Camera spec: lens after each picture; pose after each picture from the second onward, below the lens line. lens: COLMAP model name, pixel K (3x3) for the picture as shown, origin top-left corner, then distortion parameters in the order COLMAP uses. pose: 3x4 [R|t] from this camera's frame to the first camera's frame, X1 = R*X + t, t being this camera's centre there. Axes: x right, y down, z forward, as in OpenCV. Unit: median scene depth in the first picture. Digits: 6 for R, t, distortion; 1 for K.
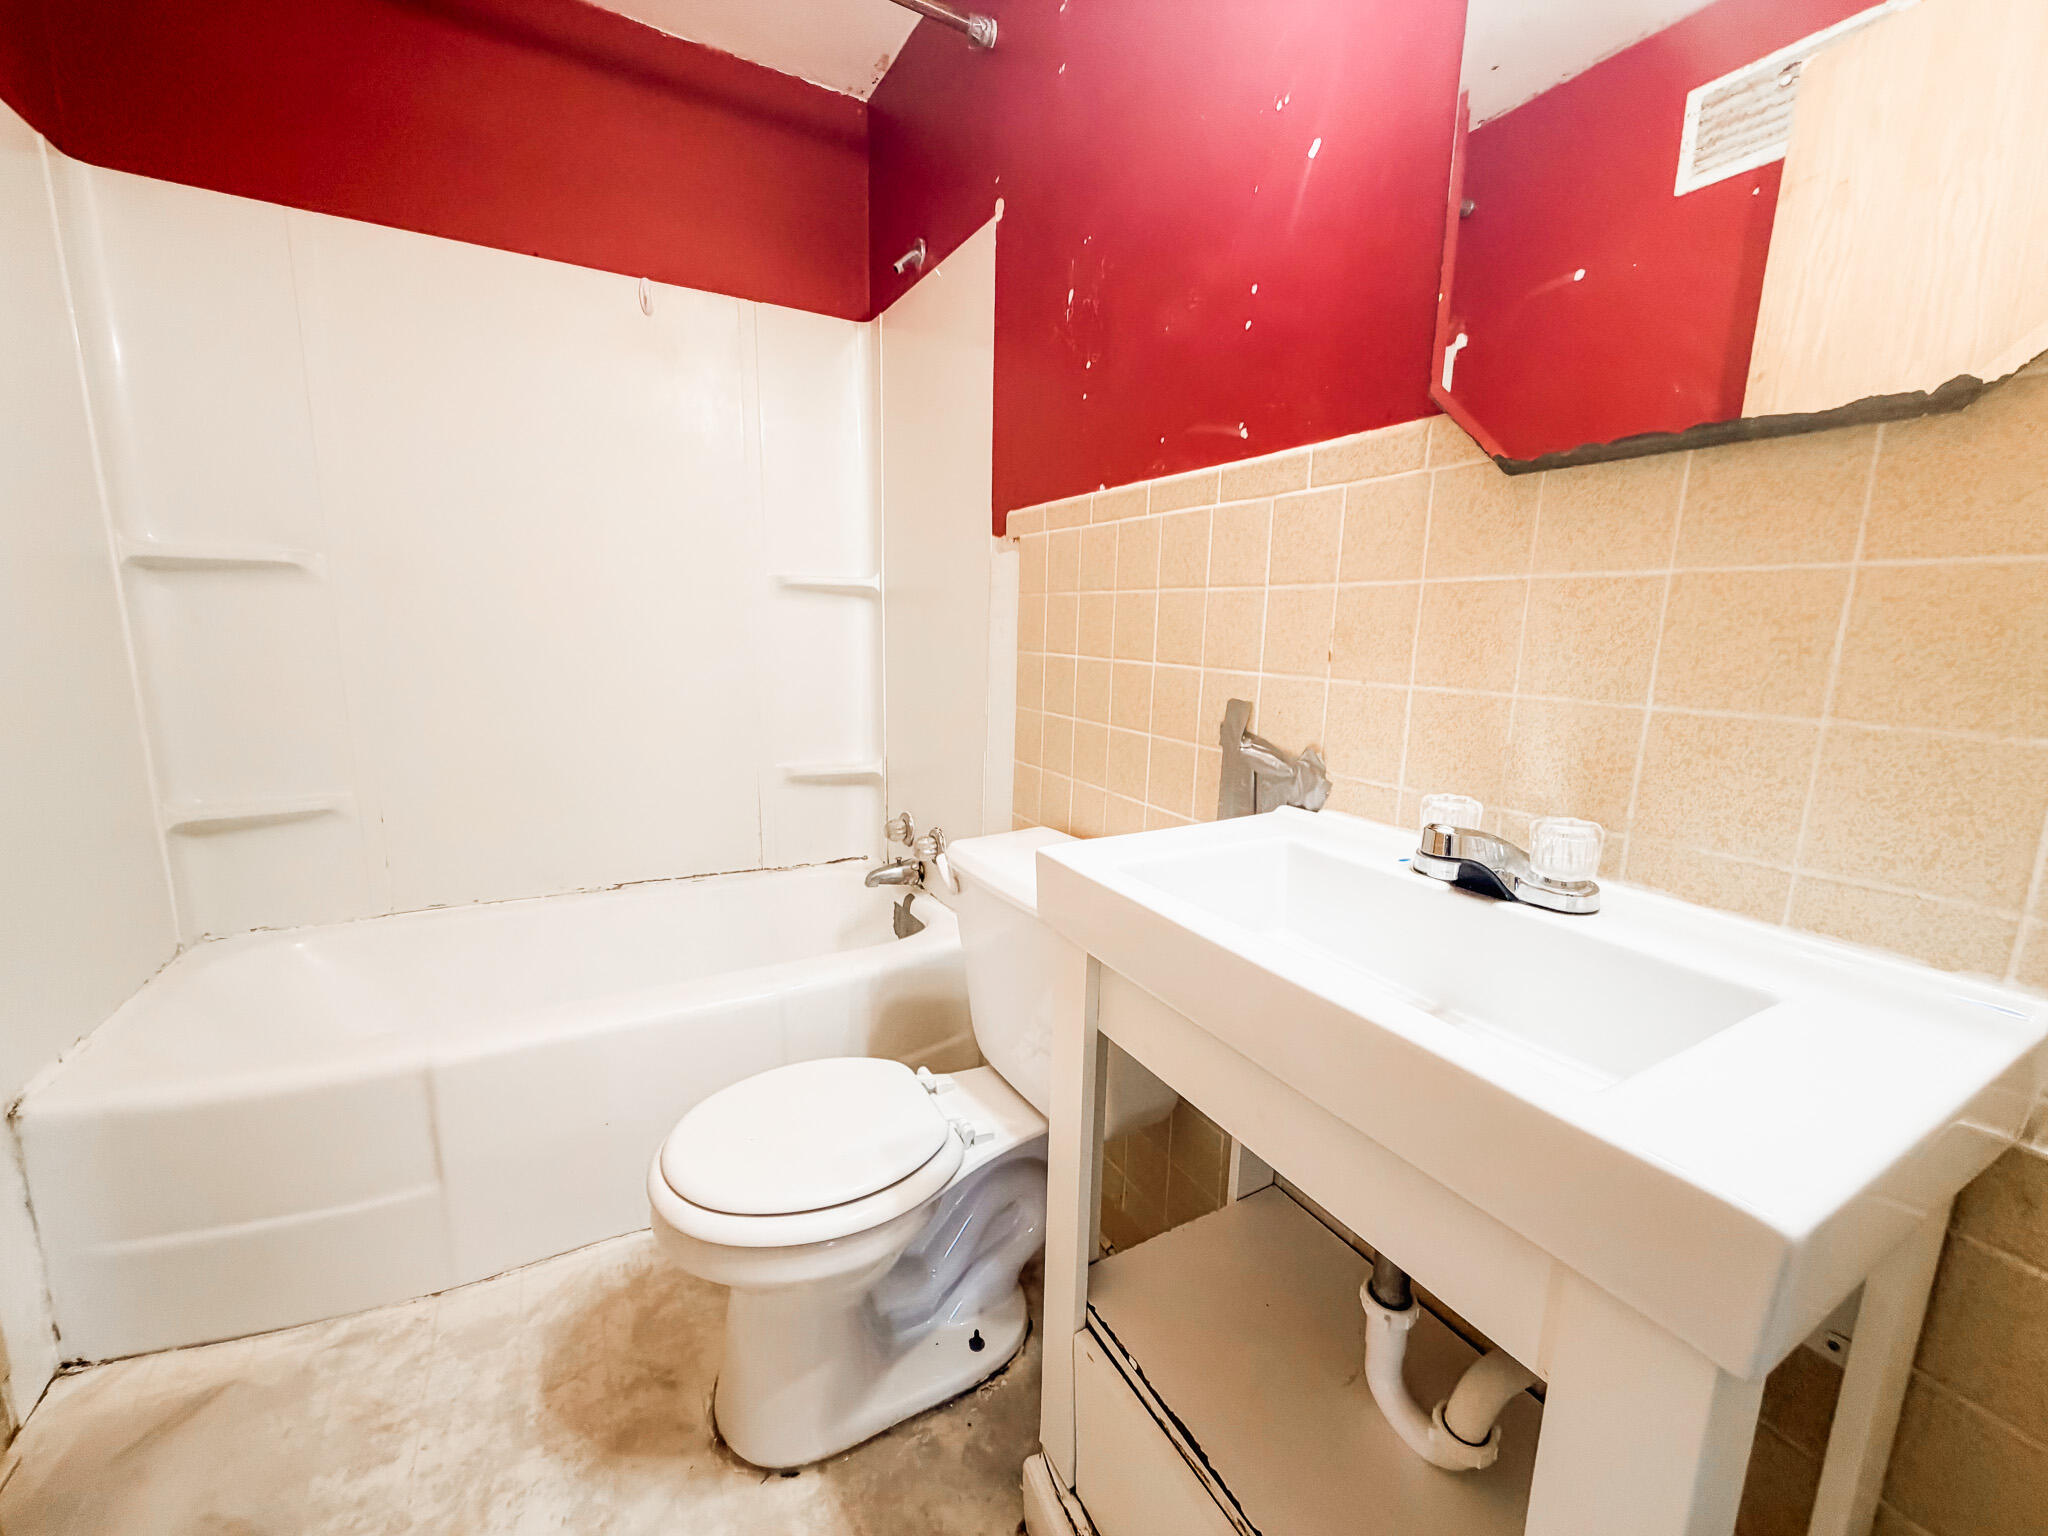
lens RADIAL K [[809.0, 0, 1021.3], [0, 809.0, 764.7], [0, 0, 1]] dist [-0.000239, 0.000308]
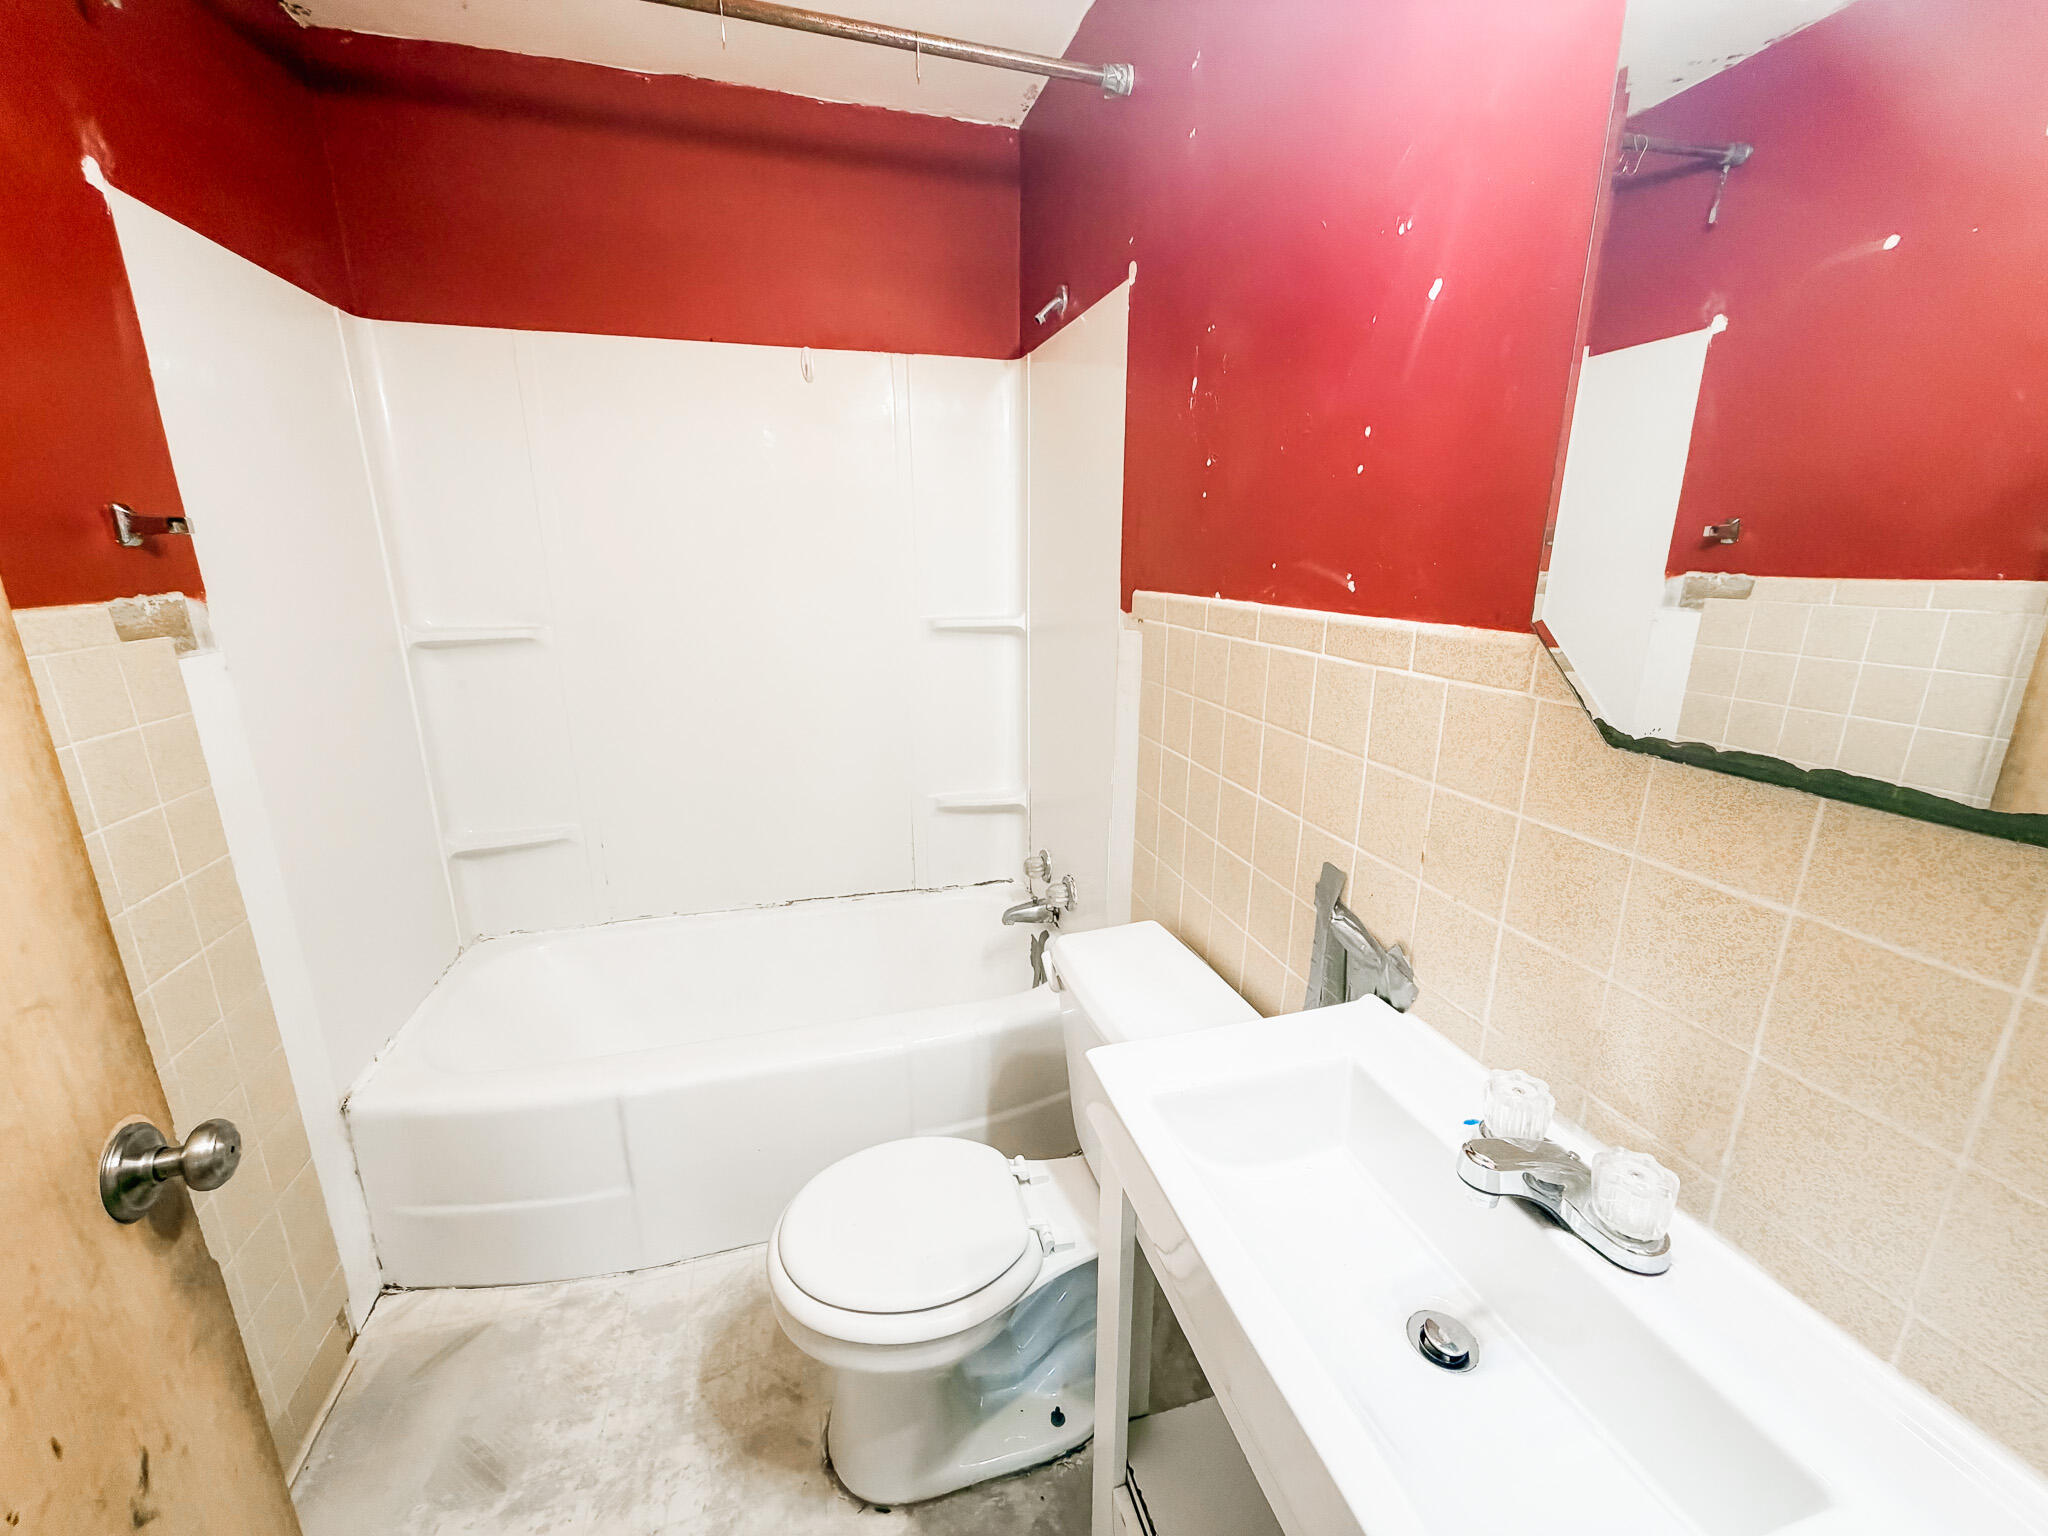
lens RADIAL K [[809.0, 0, 1024.6], [0, 809.0, 767.1], [0, 0, 1]] dist [-0.000239, 0.000308]
pose [[0.972843, 0.038562, -0.228229, 0.119258], [-0.020441, 0.996485, 0.081236, -0.245691], [0.230560, -0.074365, 0.970212, 0.008597]]
